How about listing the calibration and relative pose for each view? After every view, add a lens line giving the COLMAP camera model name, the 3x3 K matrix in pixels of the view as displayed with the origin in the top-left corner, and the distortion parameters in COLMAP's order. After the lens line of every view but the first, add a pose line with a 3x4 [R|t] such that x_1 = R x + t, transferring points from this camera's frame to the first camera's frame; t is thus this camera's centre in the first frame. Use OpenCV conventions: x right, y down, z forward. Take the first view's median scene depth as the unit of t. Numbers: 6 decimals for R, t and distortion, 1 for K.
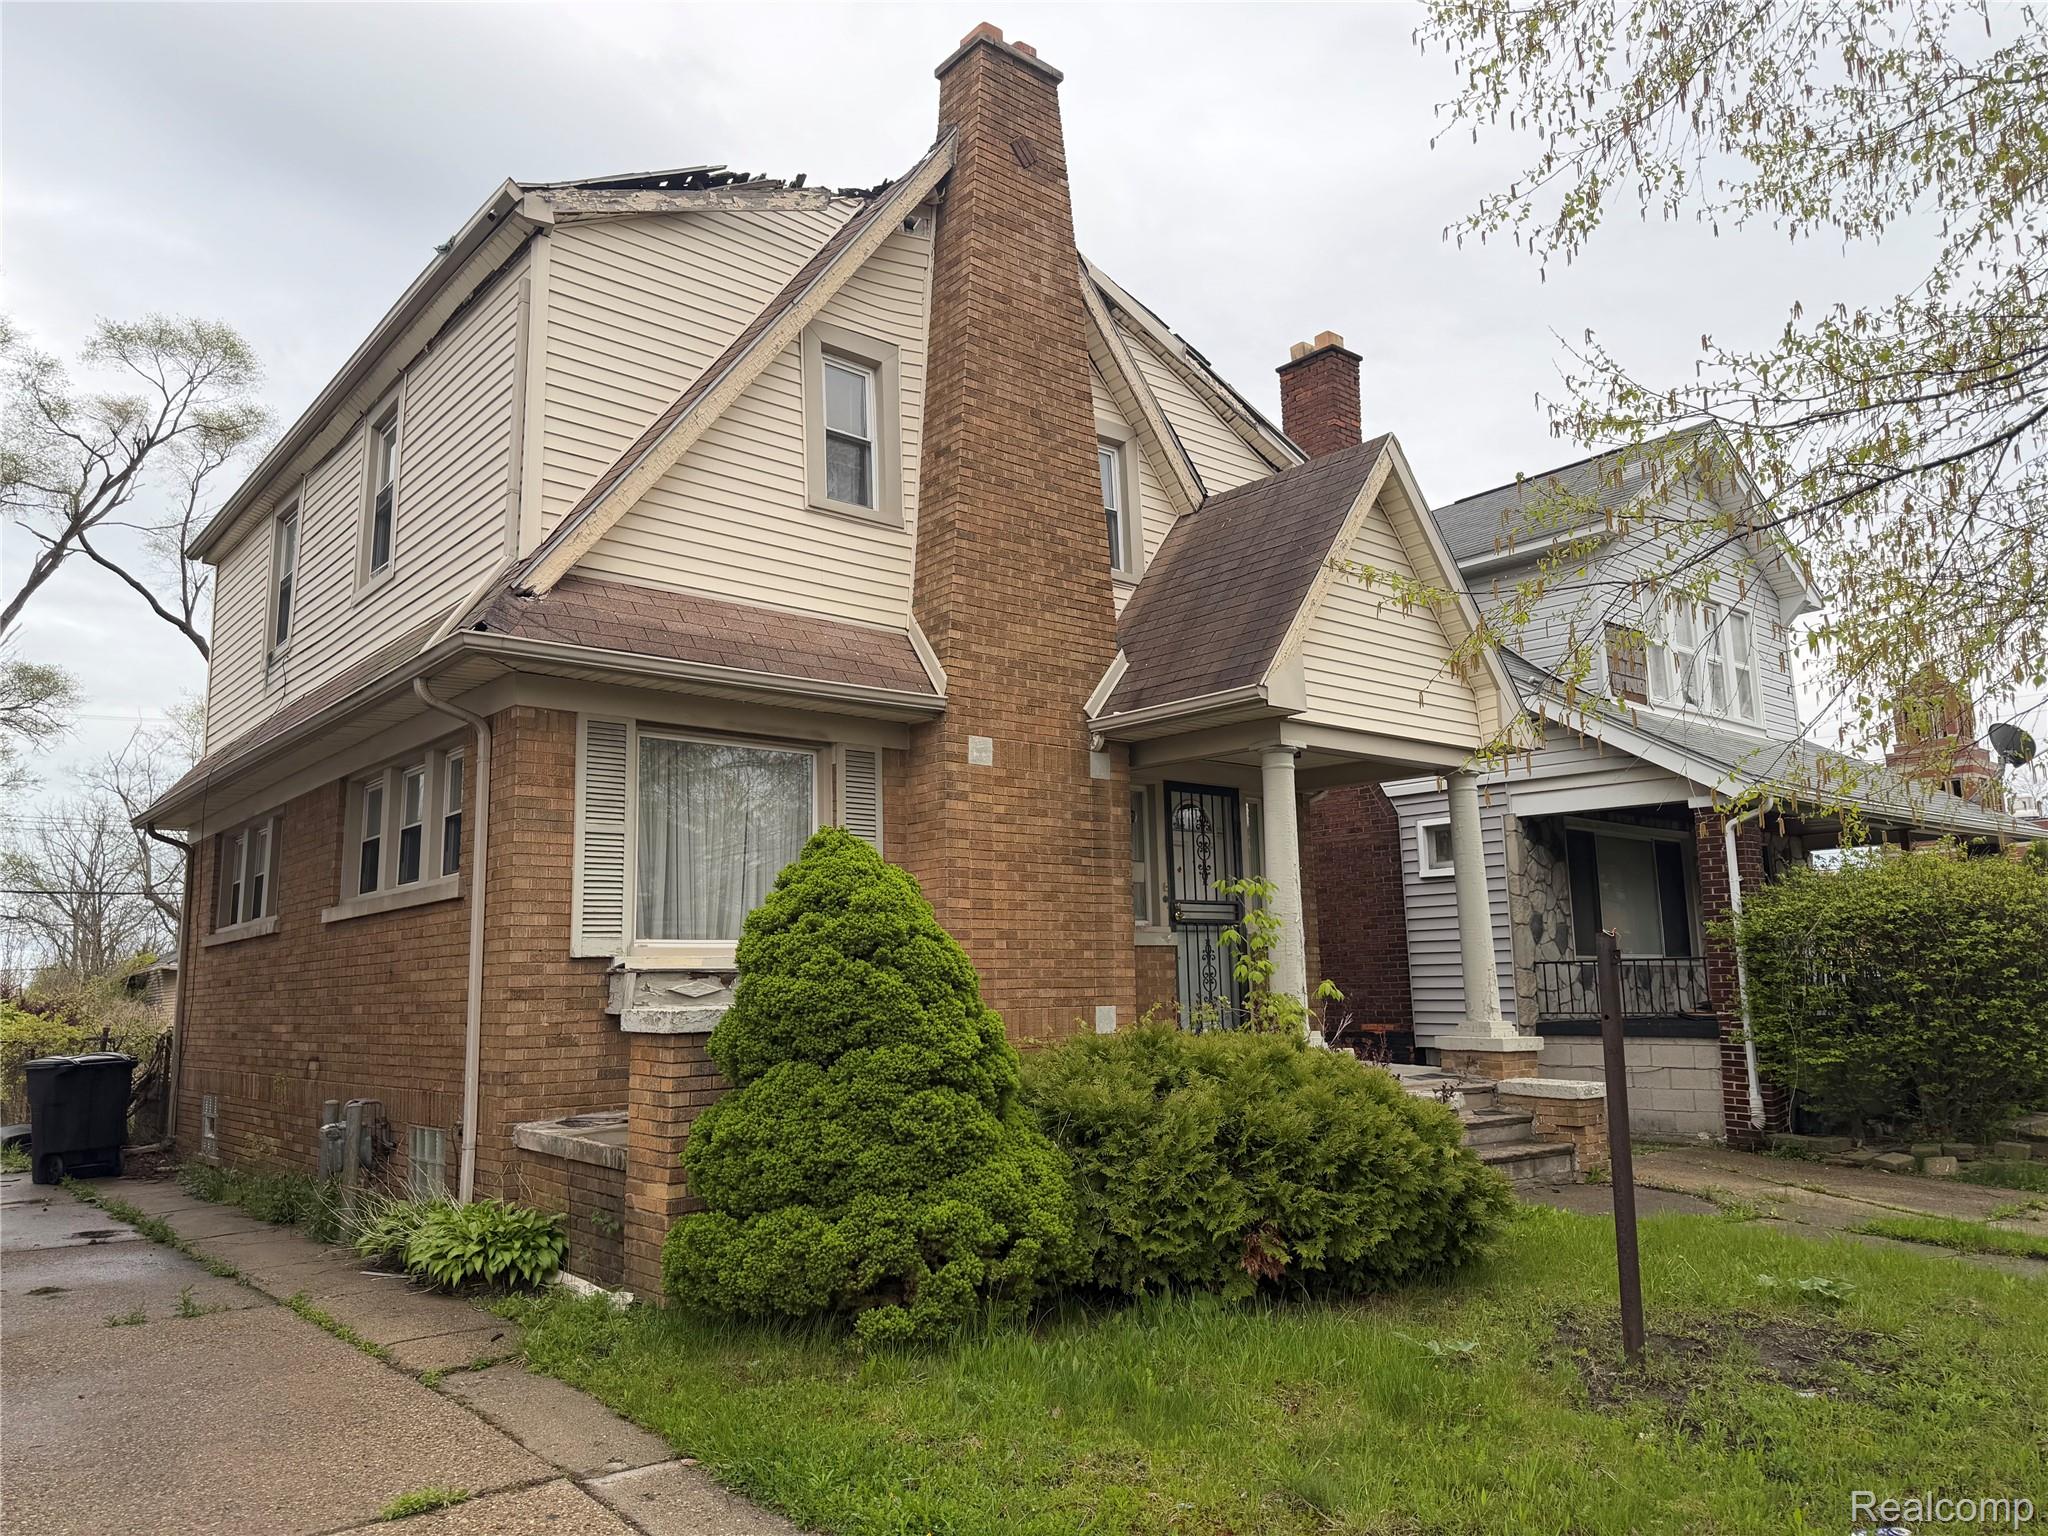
lens RADIAL K [[1449.5, 0, 1011.2], [0, 1449.5, 776.3], [0, 0, 1]] dist [0.024845, -0.049353]
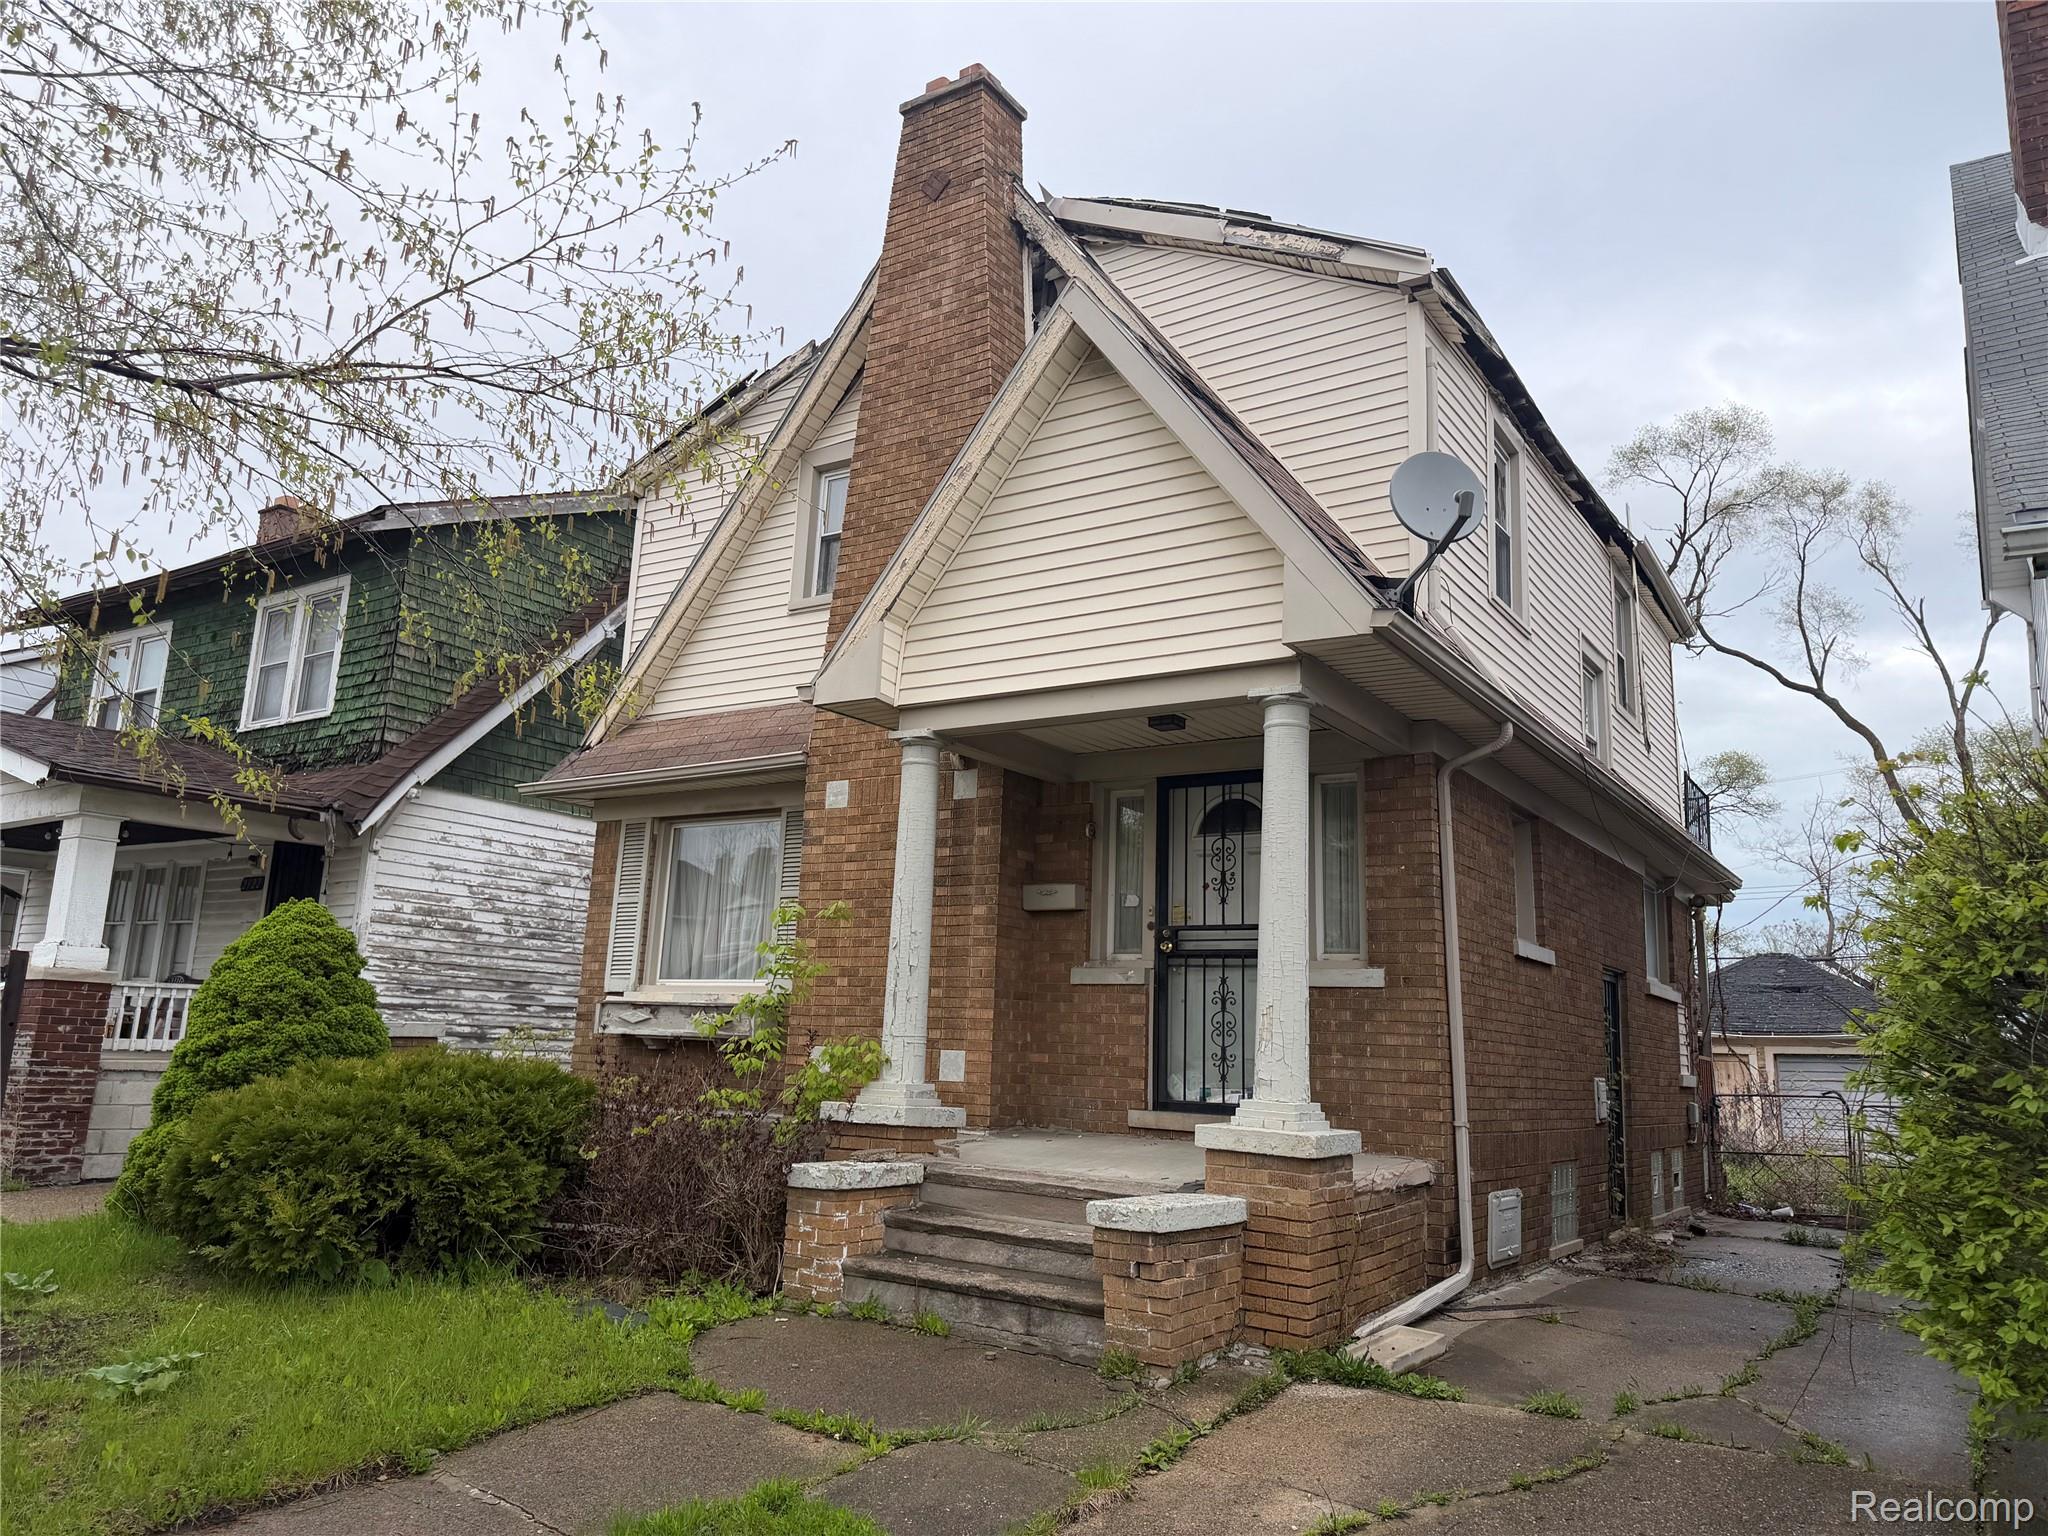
lens RADIAL K [[1449.5, 0, 1024.2], [0, 1449.5, 754.9], [0, 0, 1]] dist [0.024845, -0.049353]
pose [[0.278904, -0.162870, -0.946407, 0.999263], [0.100037, 0.985079, -0.140044, 0.112699], [0.955094, -0.055617, 0.291036, 0.822128]]
